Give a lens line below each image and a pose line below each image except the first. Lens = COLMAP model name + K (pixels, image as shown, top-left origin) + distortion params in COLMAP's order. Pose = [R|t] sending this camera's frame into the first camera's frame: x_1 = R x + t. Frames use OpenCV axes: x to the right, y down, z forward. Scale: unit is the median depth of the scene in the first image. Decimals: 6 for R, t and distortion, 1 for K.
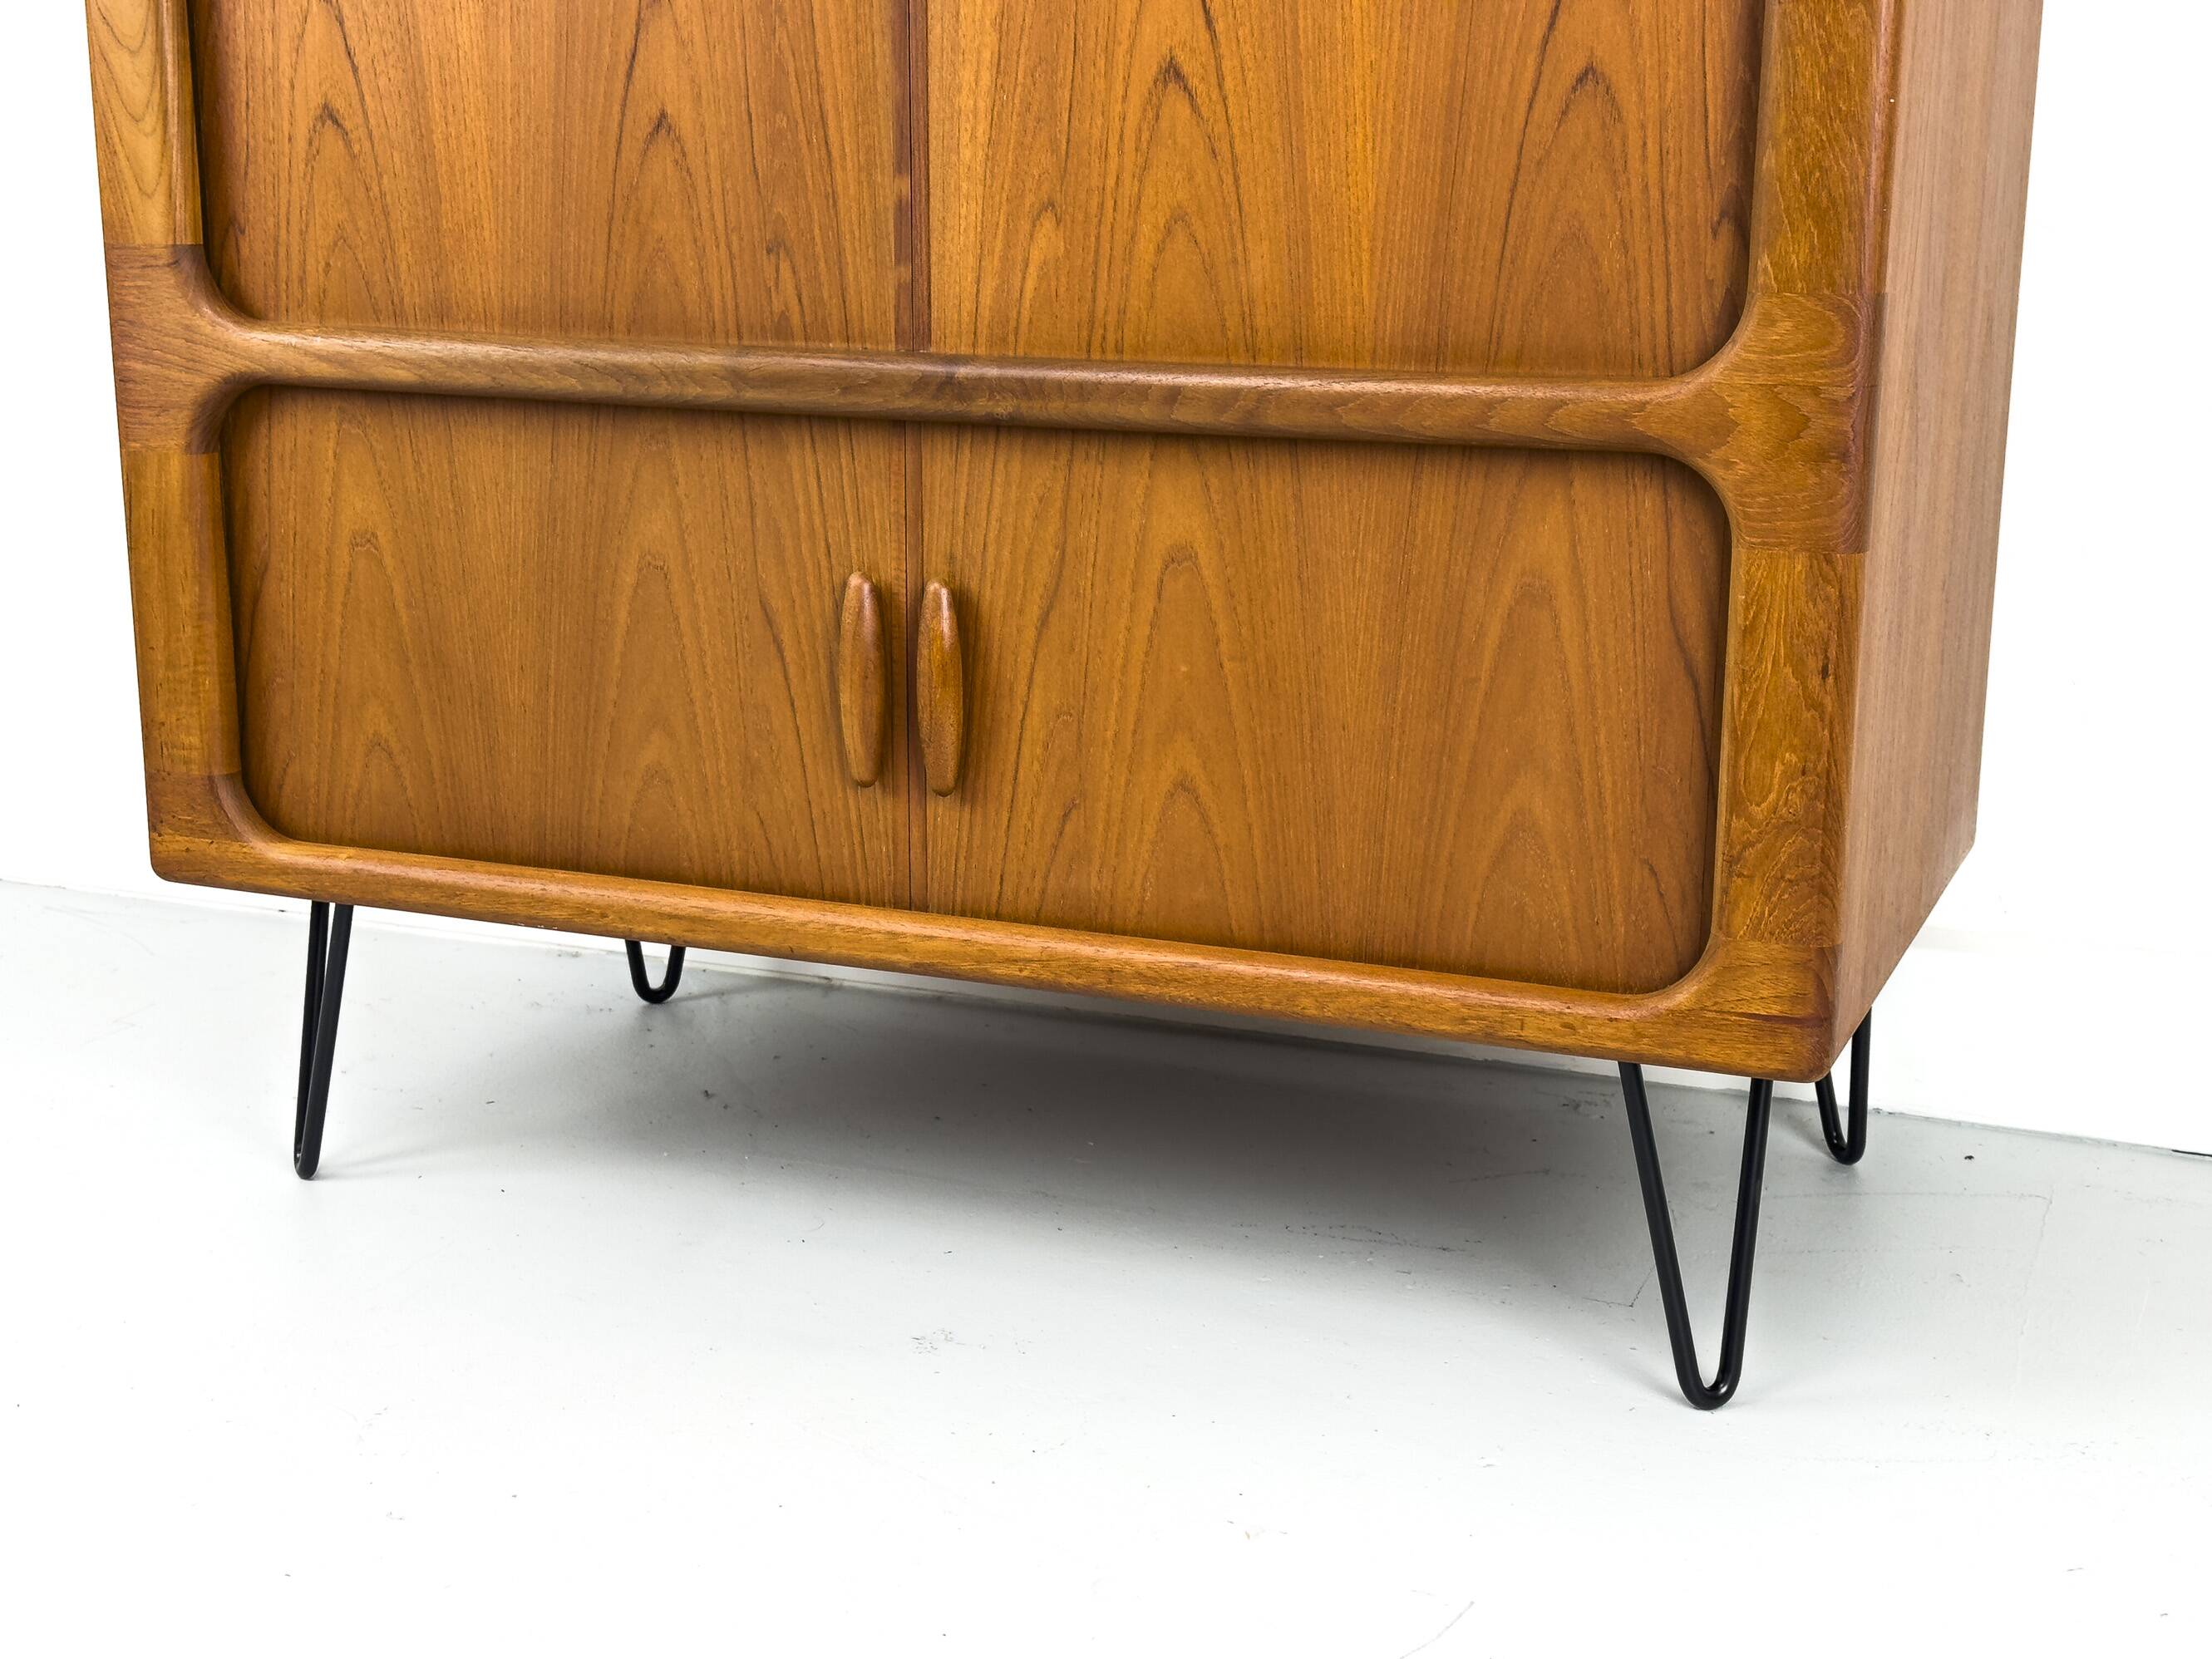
lens RADIAL K [[3073.5, 0, 1090.4], [0, 3073.5, 831.9], [0, 0, 1]] dist [0.131356, 0.000000]
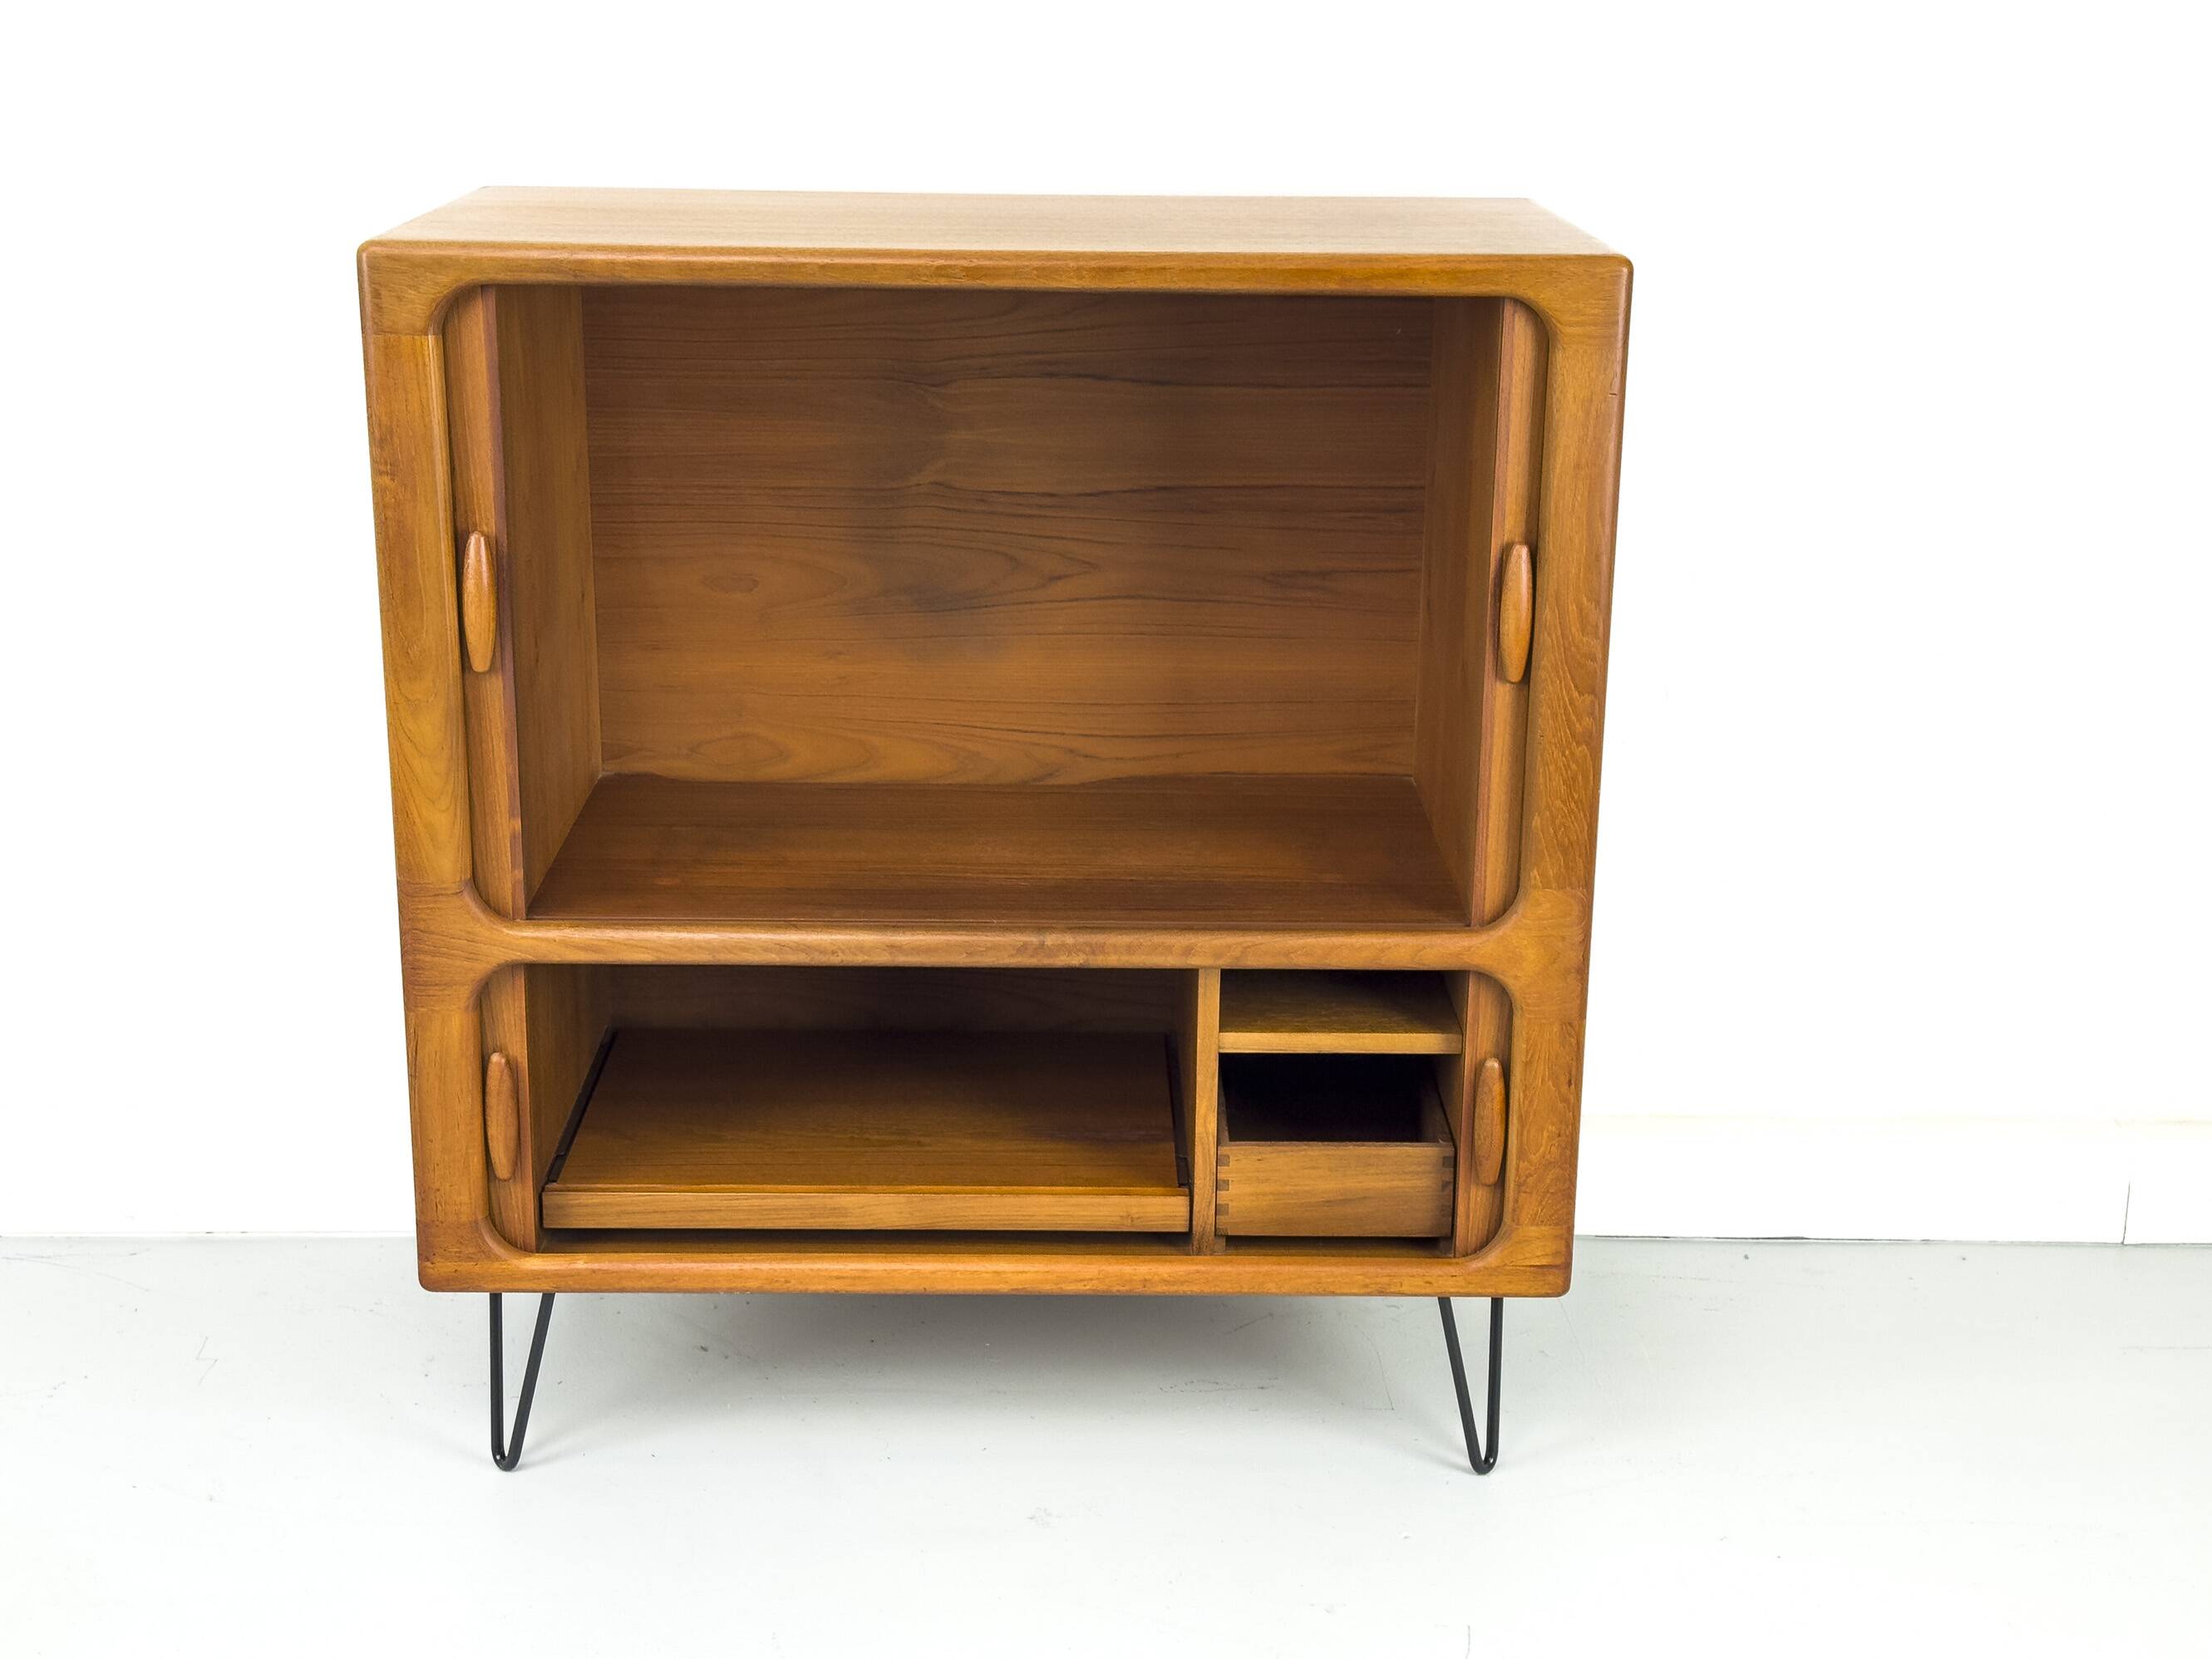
lens RADIAL K [[3073.5, 0, 1093.5], [0, 3073.5, 849.5], [0, 0, 1]] dist [0.131356, 0.000000]
pose [[0.916835, -0.110779, 0.383591, -0.632445], [0.085449, 0.992920, 0.082516, -0.325599], [-0.390016, -0.042876, 0.919809, -0.503401]]
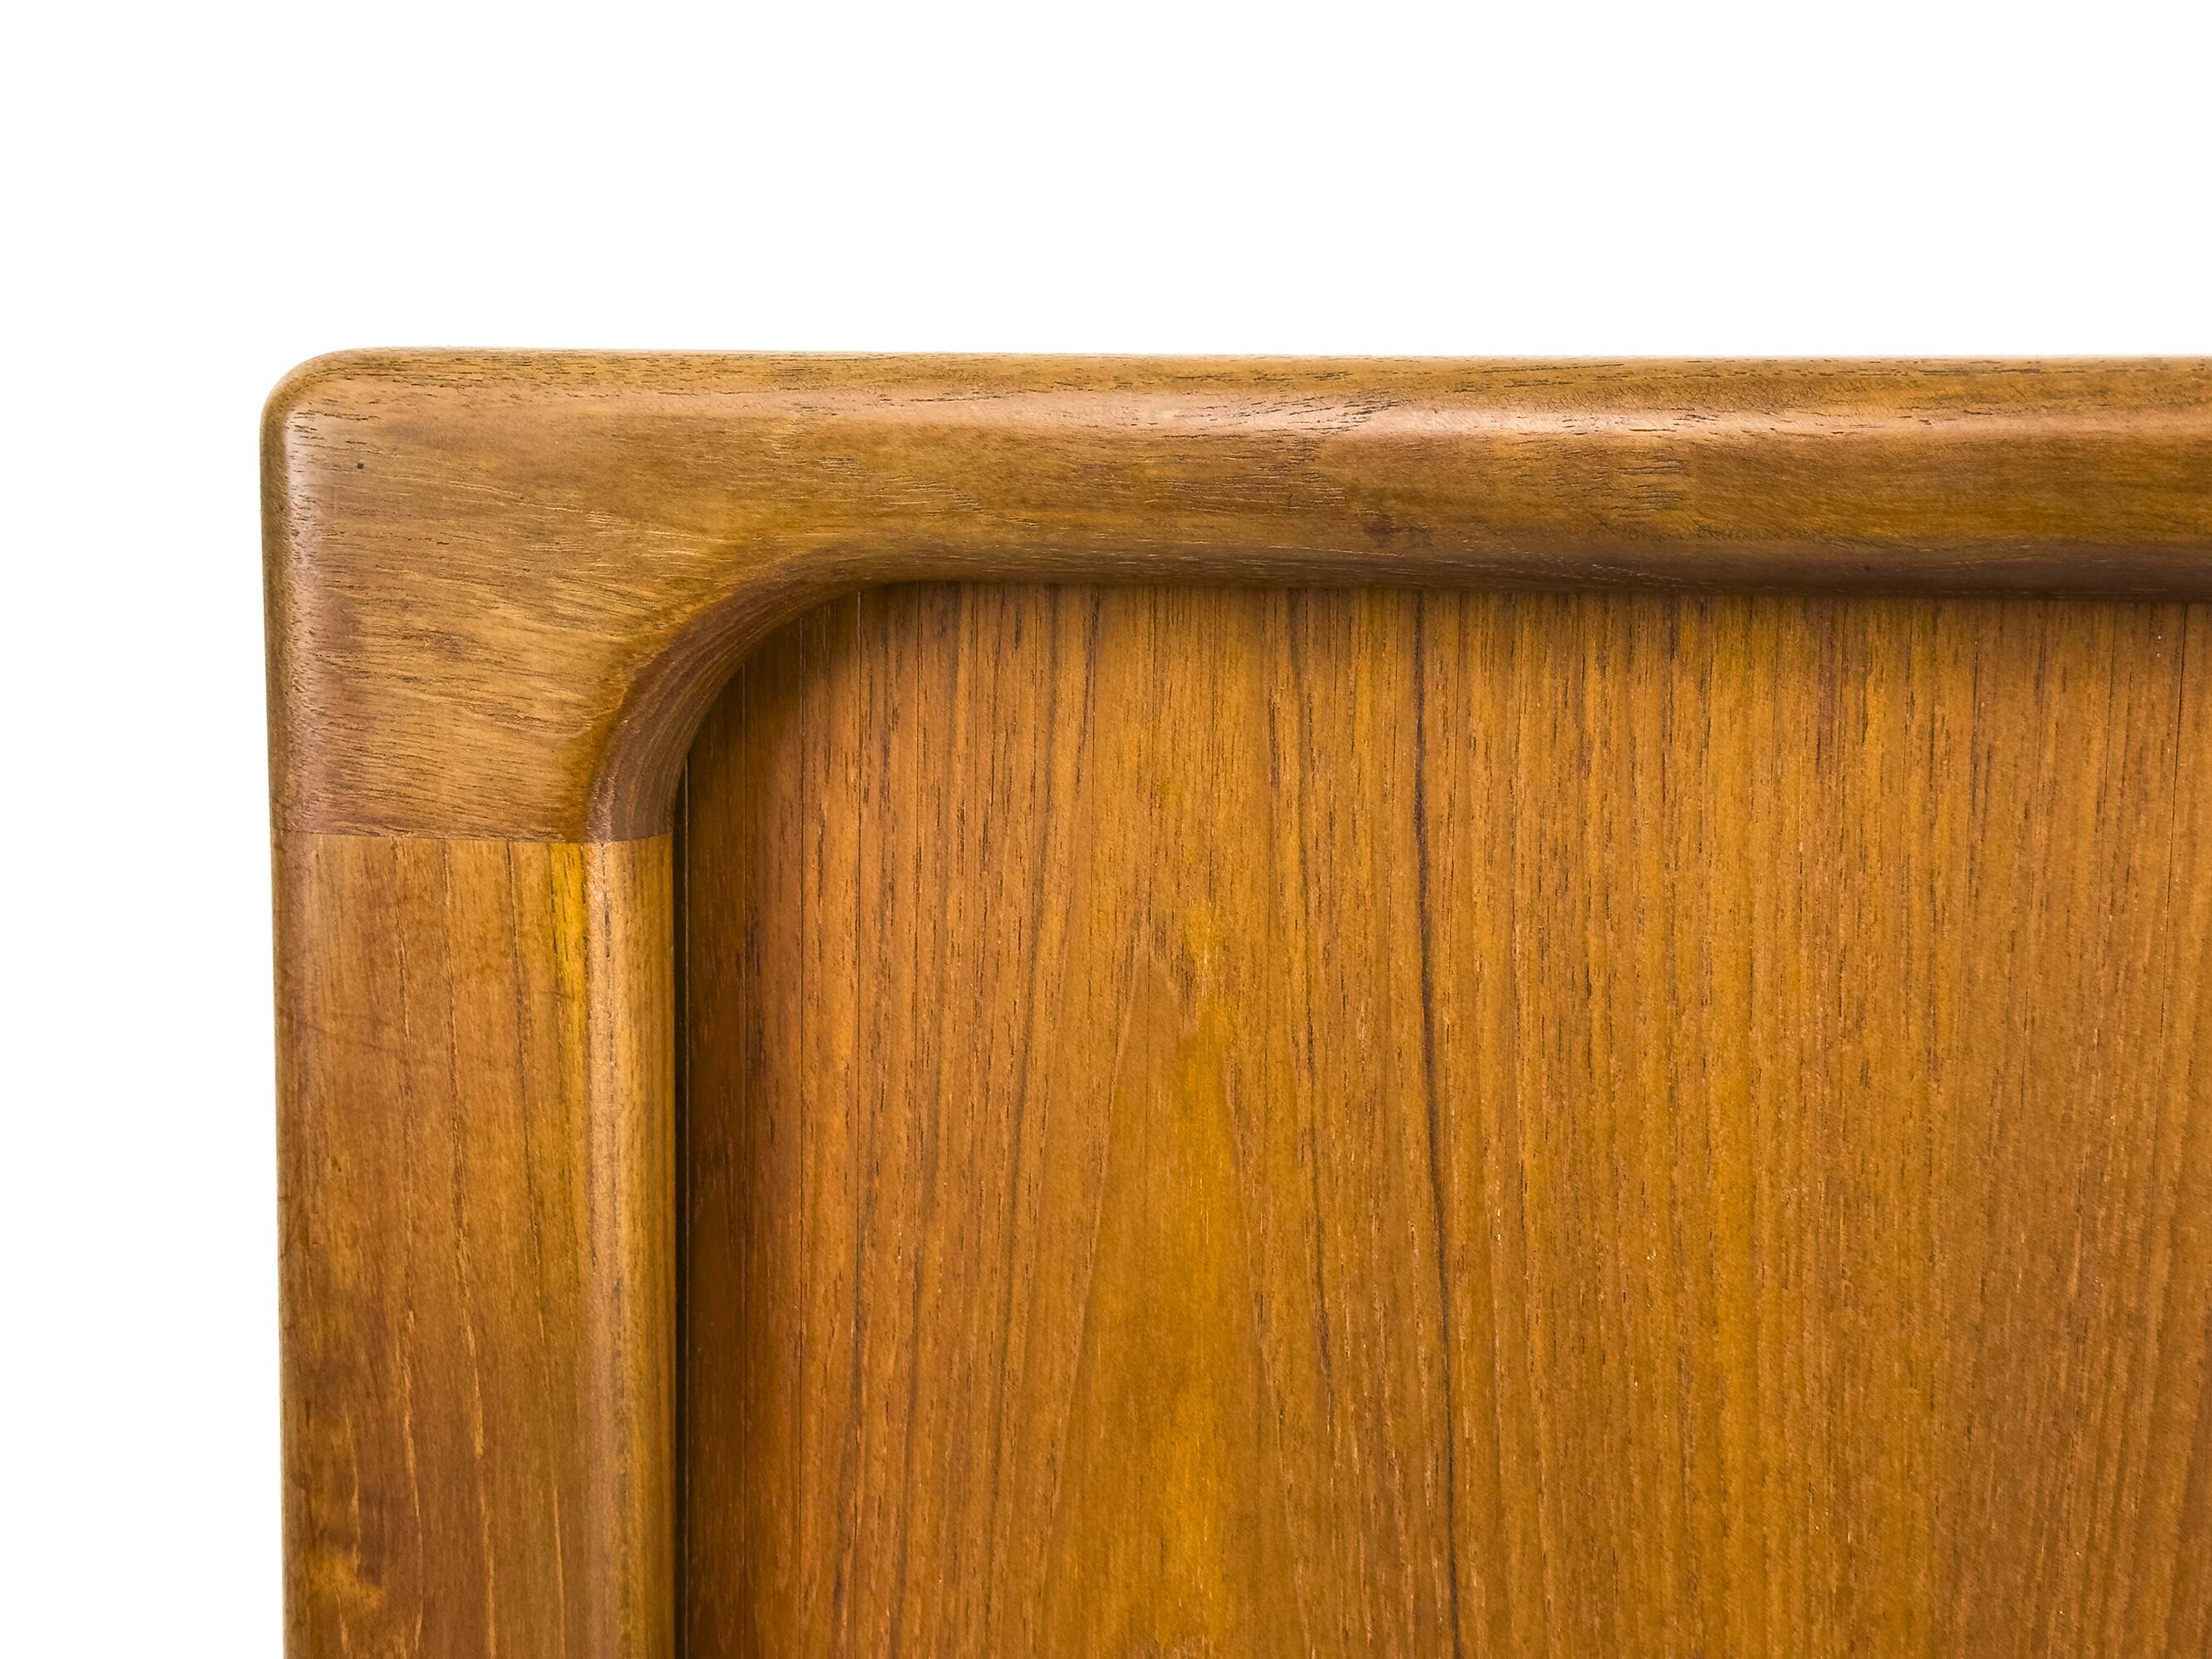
lens RADIAL K [[3073.5, 0, 1095.0], [0, 3073.5, 841.3], [0, 0, 1]] dist [0.131356, 0.000000]
pose [[0.979654, -0.019680, 0.199728, -0.331555], [0.039515, 0.994615, -0.095815, -0.448759], [-0.196766, 0.101758, 0.975156, 0.743672]]
